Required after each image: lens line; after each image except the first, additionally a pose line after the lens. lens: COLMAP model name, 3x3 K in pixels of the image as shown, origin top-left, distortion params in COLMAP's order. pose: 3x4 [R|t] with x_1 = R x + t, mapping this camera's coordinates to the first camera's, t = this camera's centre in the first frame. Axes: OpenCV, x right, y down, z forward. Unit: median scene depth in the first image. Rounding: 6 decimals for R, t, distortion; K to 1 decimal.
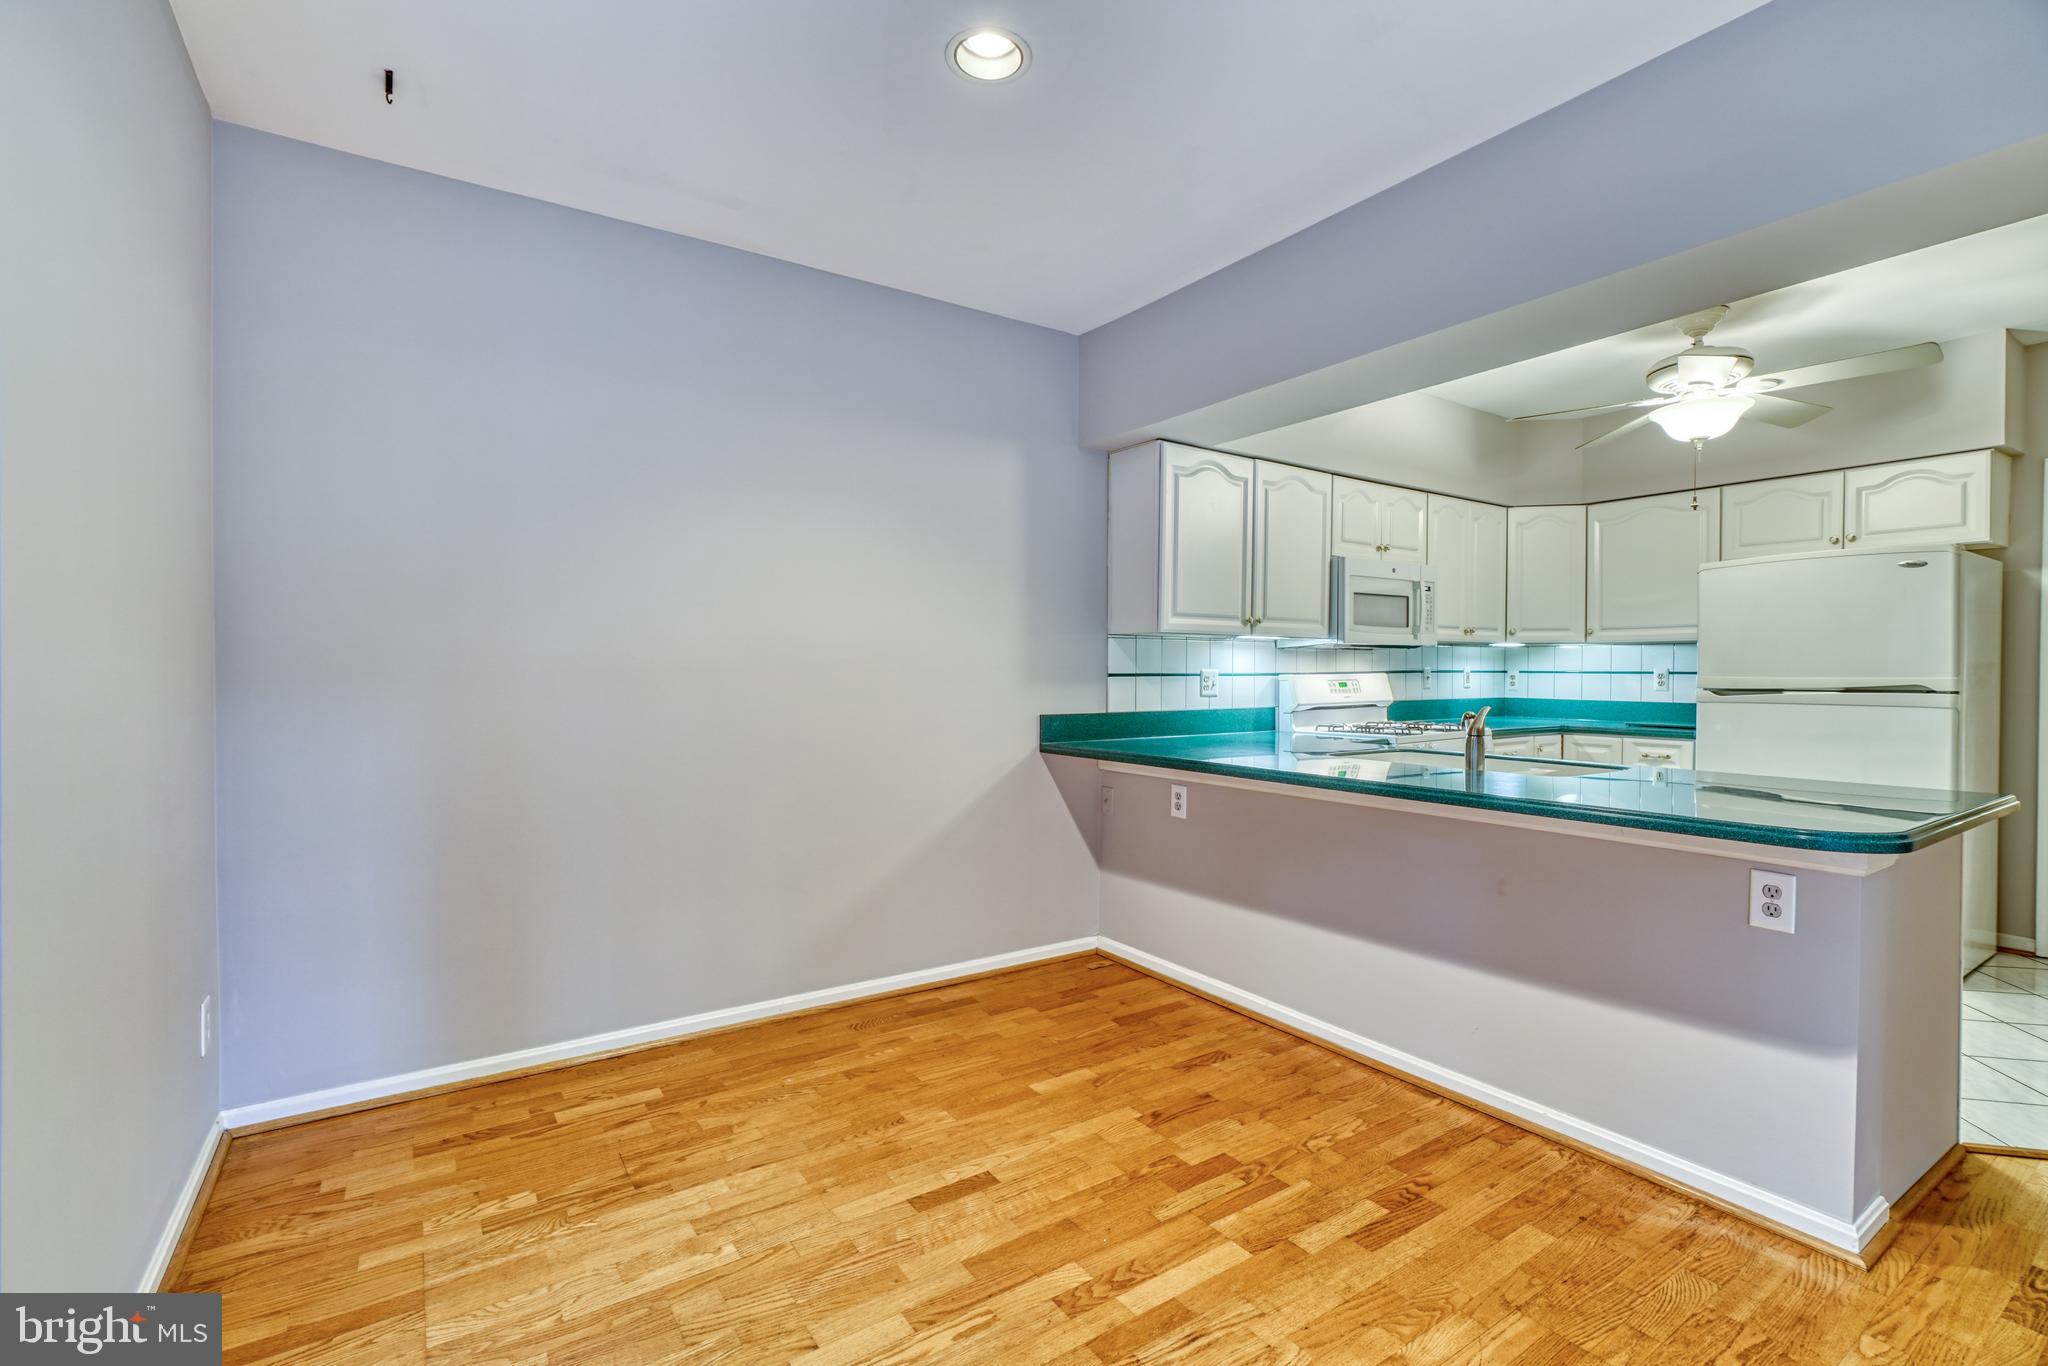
lens RADIAL K [[910.4, 0, 1015.0], [0, 910.4, 681.7], [0, 0, 1]] dist [-0.010967, 0.005294]
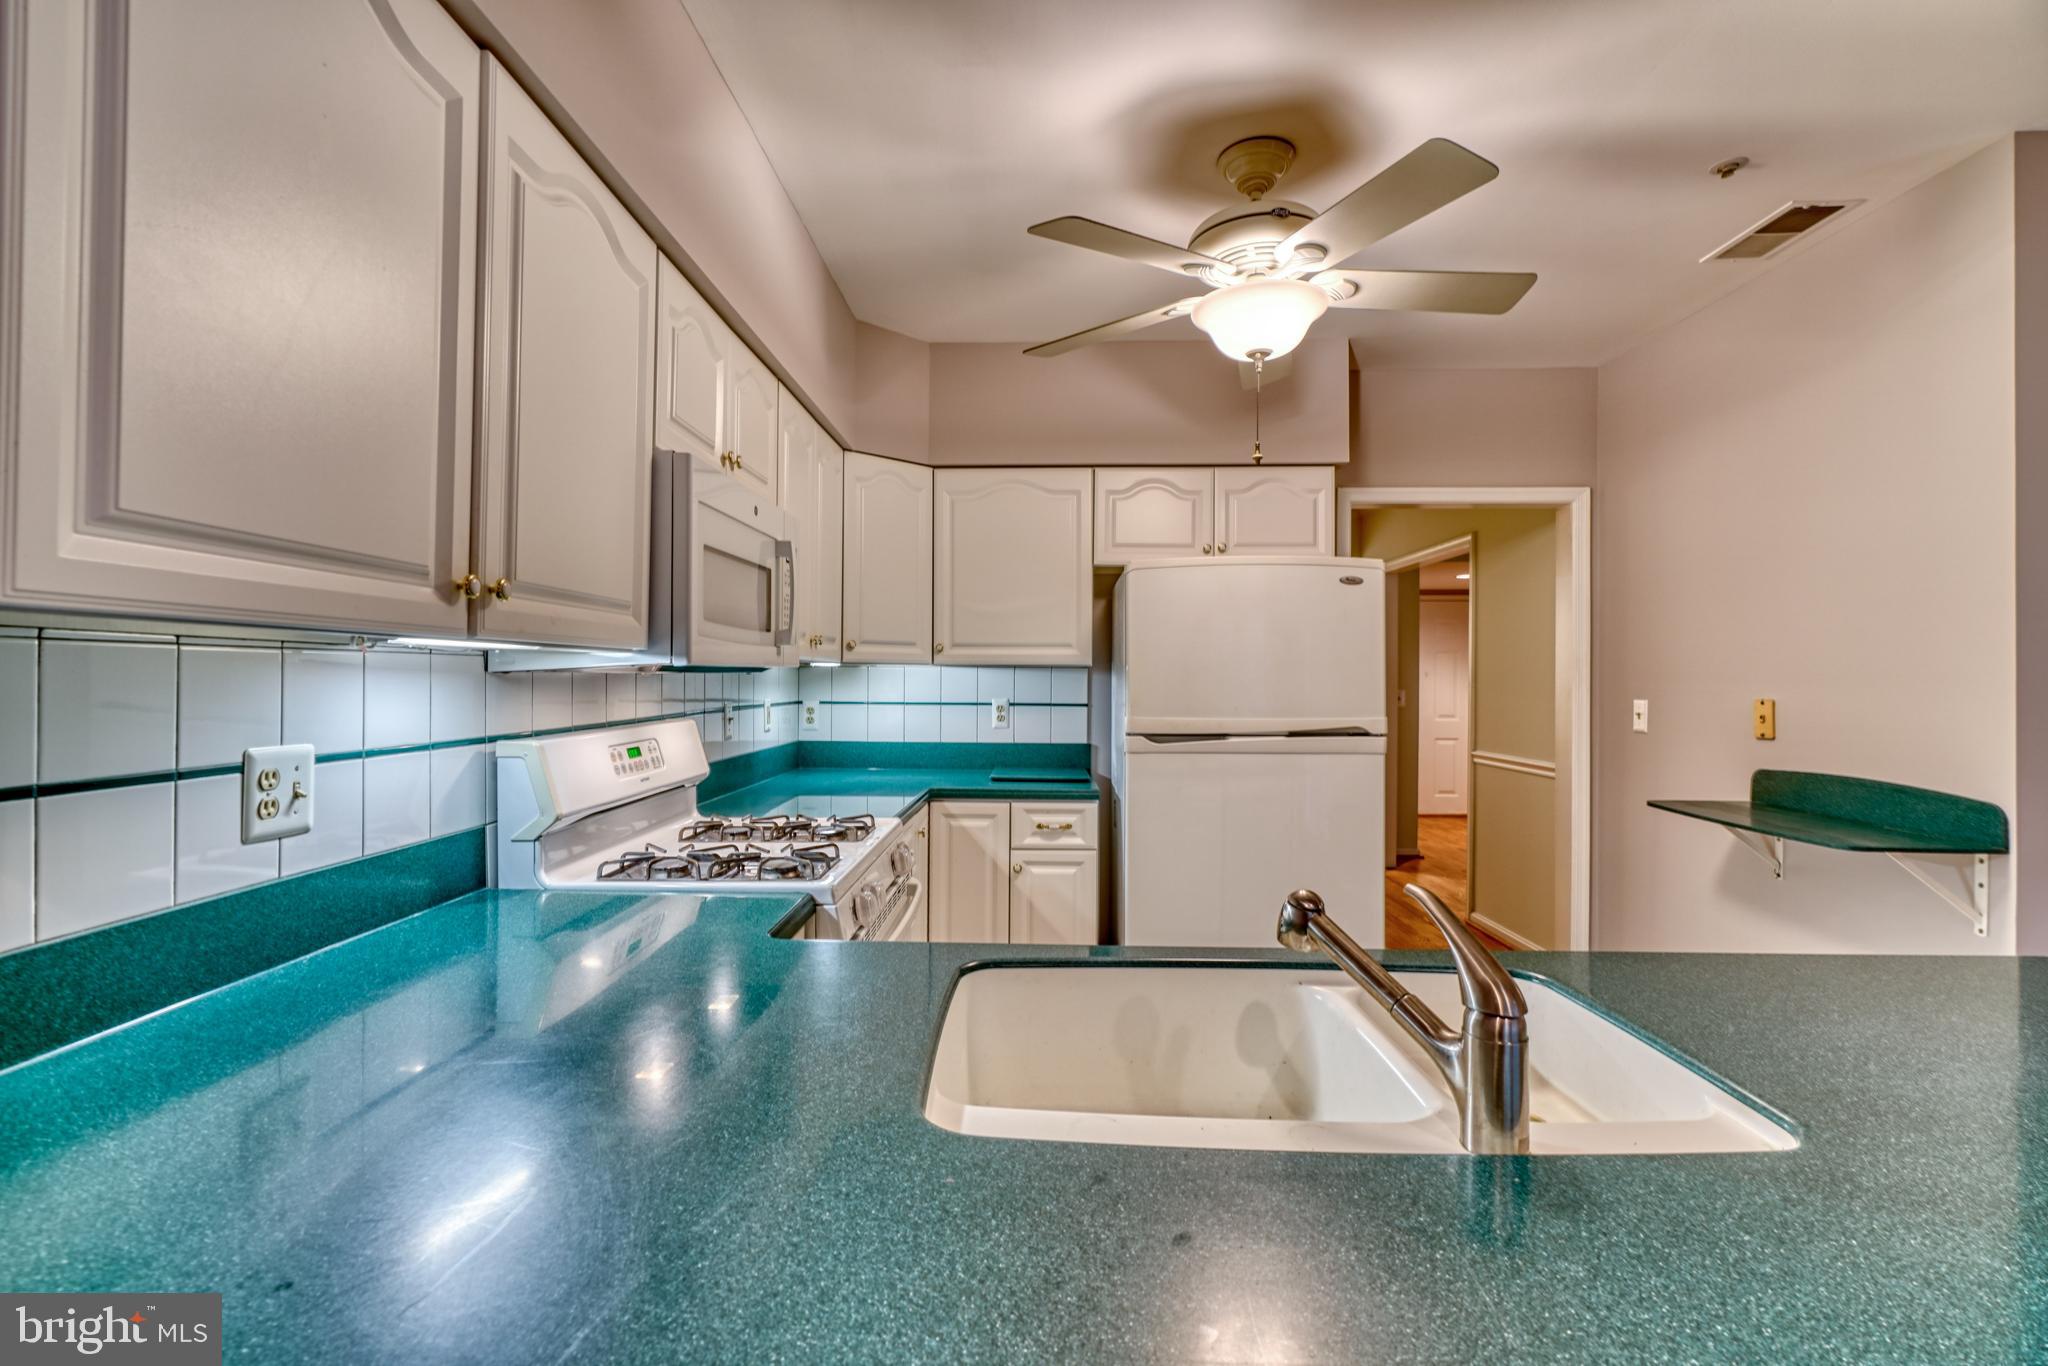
lens RADIAL K [[910.4, 0, 1015.0], [0, 910.4, 681.7], [0, 0, 1]] dist [-0.010967, 0.005294]
pose [[0.588797, -0.002981, 0.808276, 0.111049], [0.008095, 0.999965, -0.002209, -0.030550], [-0.808241, 0.007844, 0.588800, 0.604638]]
